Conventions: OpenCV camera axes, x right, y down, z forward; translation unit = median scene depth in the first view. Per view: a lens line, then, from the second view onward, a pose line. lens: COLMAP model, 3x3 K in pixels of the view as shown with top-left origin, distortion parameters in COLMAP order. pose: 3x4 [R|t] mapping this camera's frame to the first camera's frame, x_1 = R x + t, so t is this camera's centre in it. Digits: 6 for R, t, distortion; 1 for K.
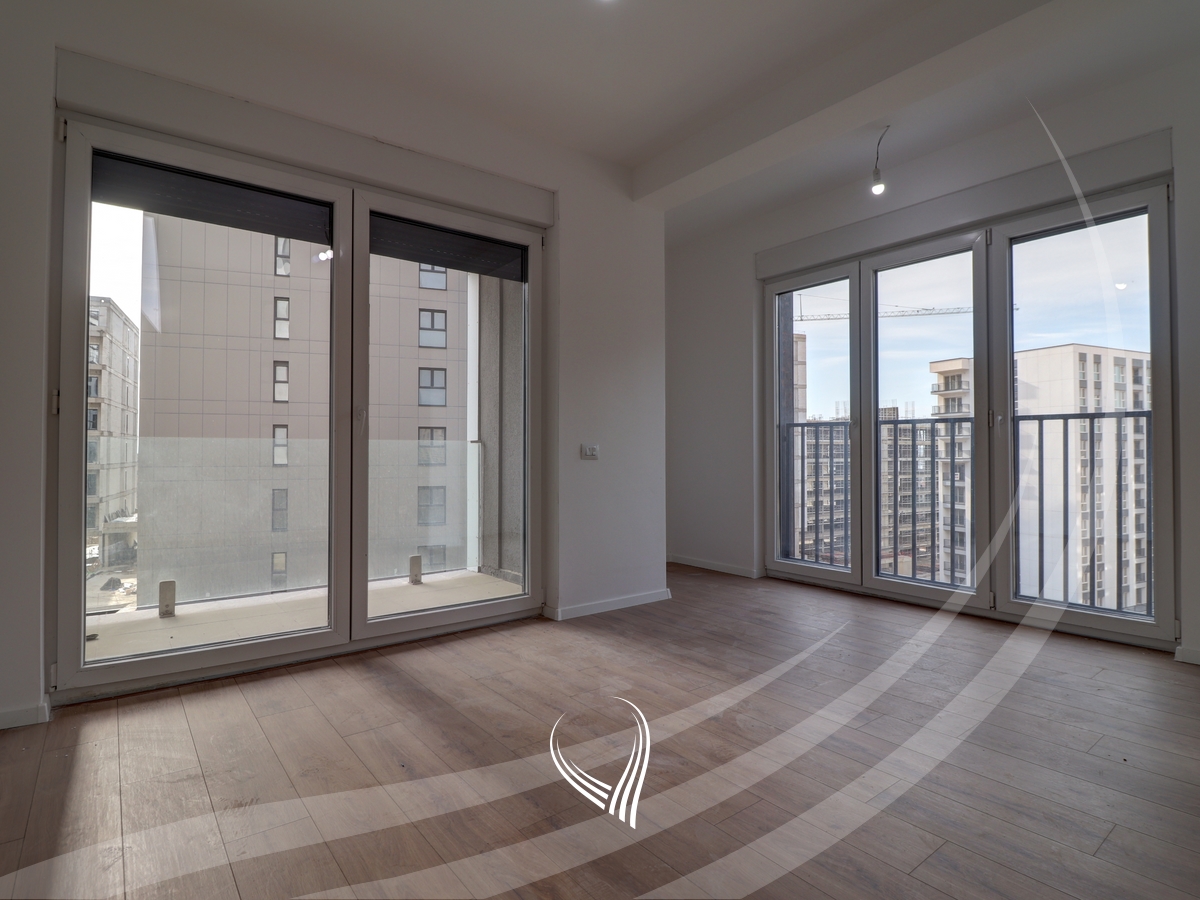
lens RADIAL K [[631.9, 0, 599.5], [0, 631.9, 438.6], [0, 0, 1]] dist [-0.008915, -0.002711]
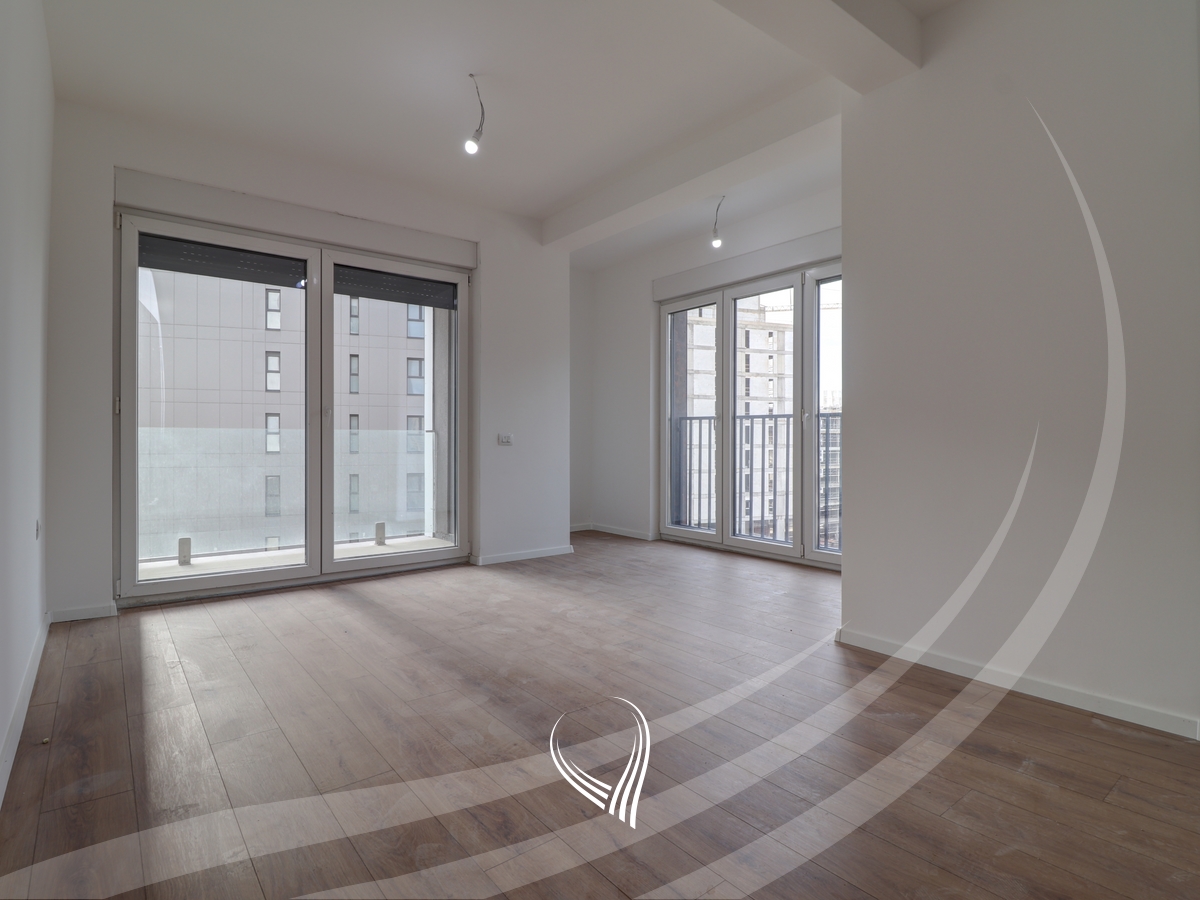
lens RADIAL K [[631.9, 0, 599.5], [0, 631.9, 438.6], [0, 0, 1]] dist [-0.008915, -0.002711]
pose [[0.999958, 0.001208, 0.009137, 0.174061], [-0.001376, 0.999828, 0.018473, -0.005744], [-0.009113, -0.018485, 0.999788, -0.331746]]
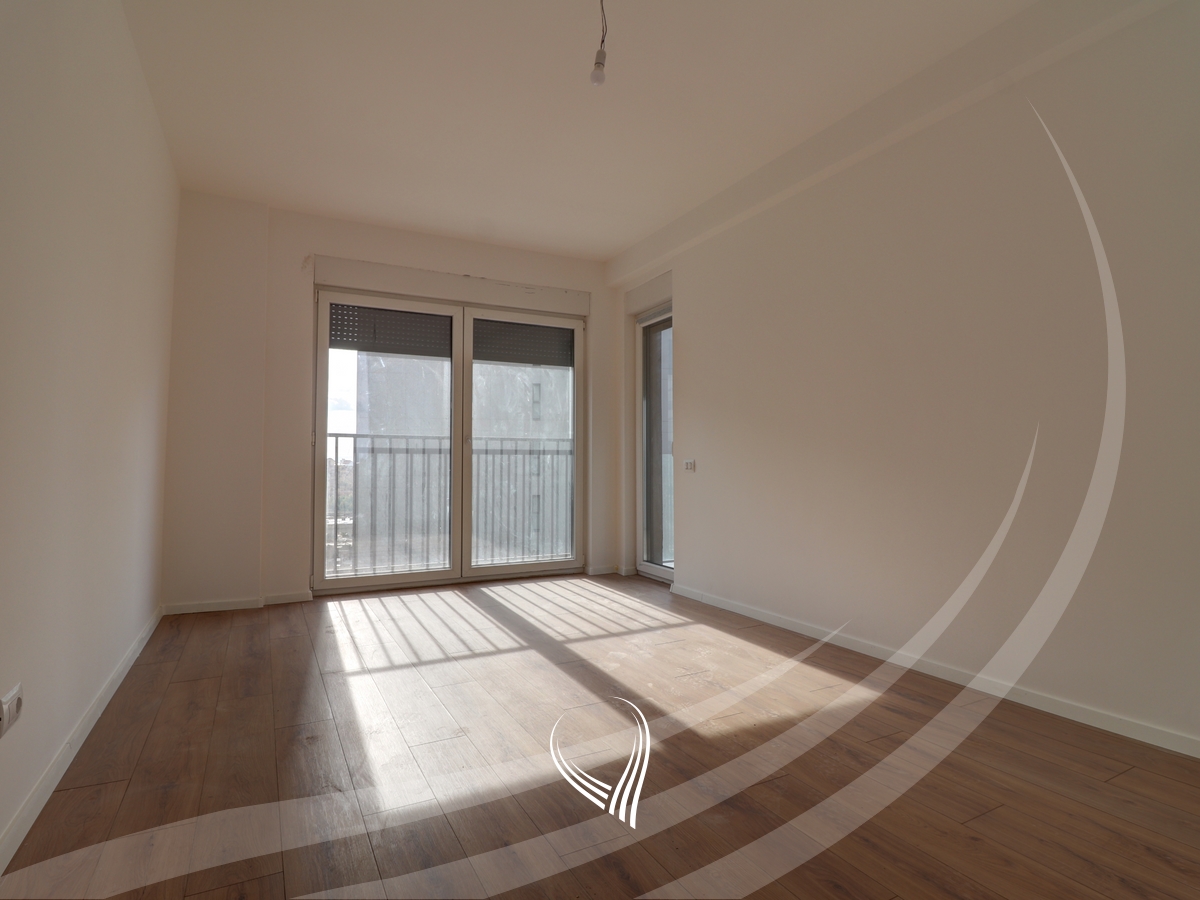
lens RADIAL K [[625.7, 0, 598.3], [0, 625.7, 442.1], [0, 0, 1]] dist [-0.001086, -0.013017]
pose [[0.981722, 0.004361, -0.190270, 0.233692], [-0.004360, 0.999990, 0.000429, -0.034412], [0.190270, 0.000409, 0.981732, -0.473554]]
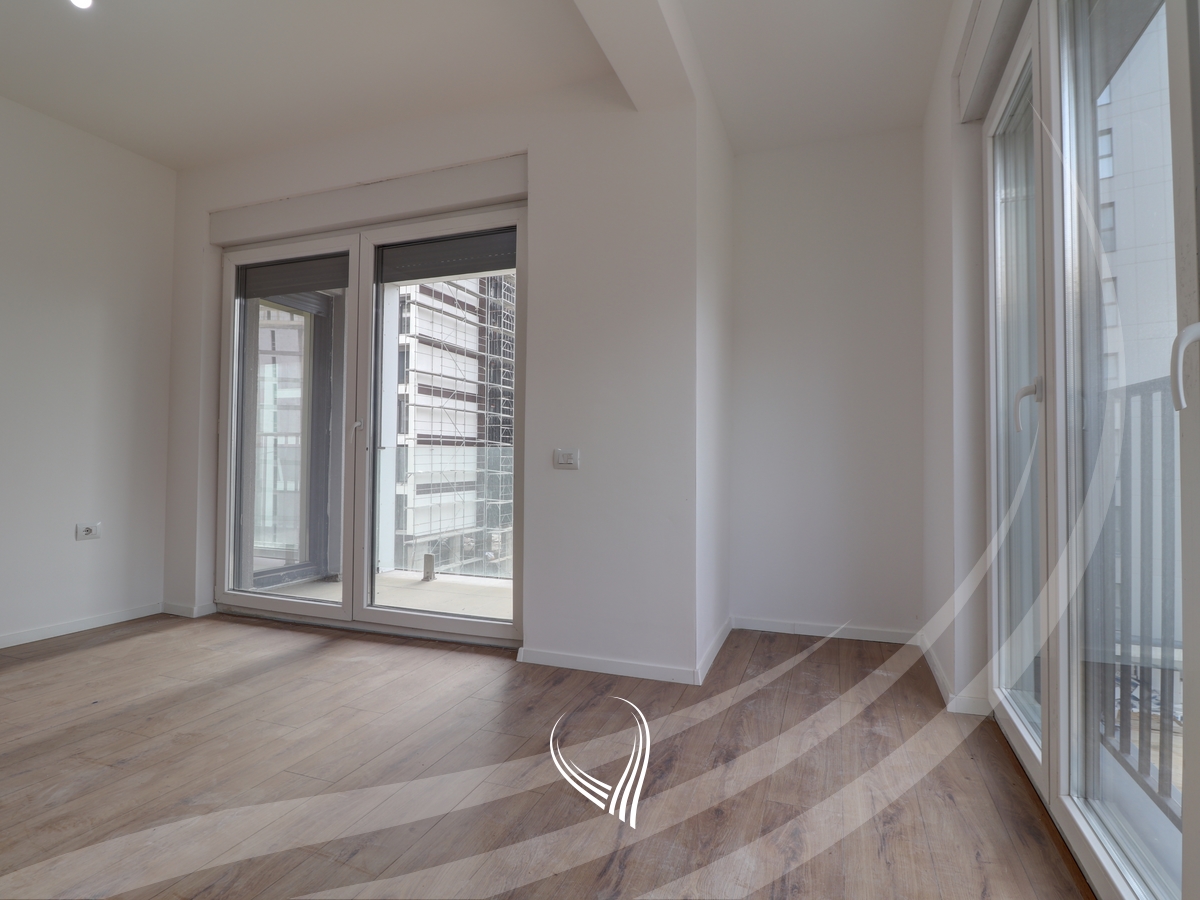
lens RADIAL K [[625.7, 0, 598.3], [0, 625.7, 442.1], [0, 0, 1]] dist [-0.001086, -0.013017]
pose [[0.517359, -0.019971, -0.855535, 0.692336], [0.012698, 0.999797, -0.015660, 0.012597], [0.855674, -0.002761, 0.517507, 0.652233]]
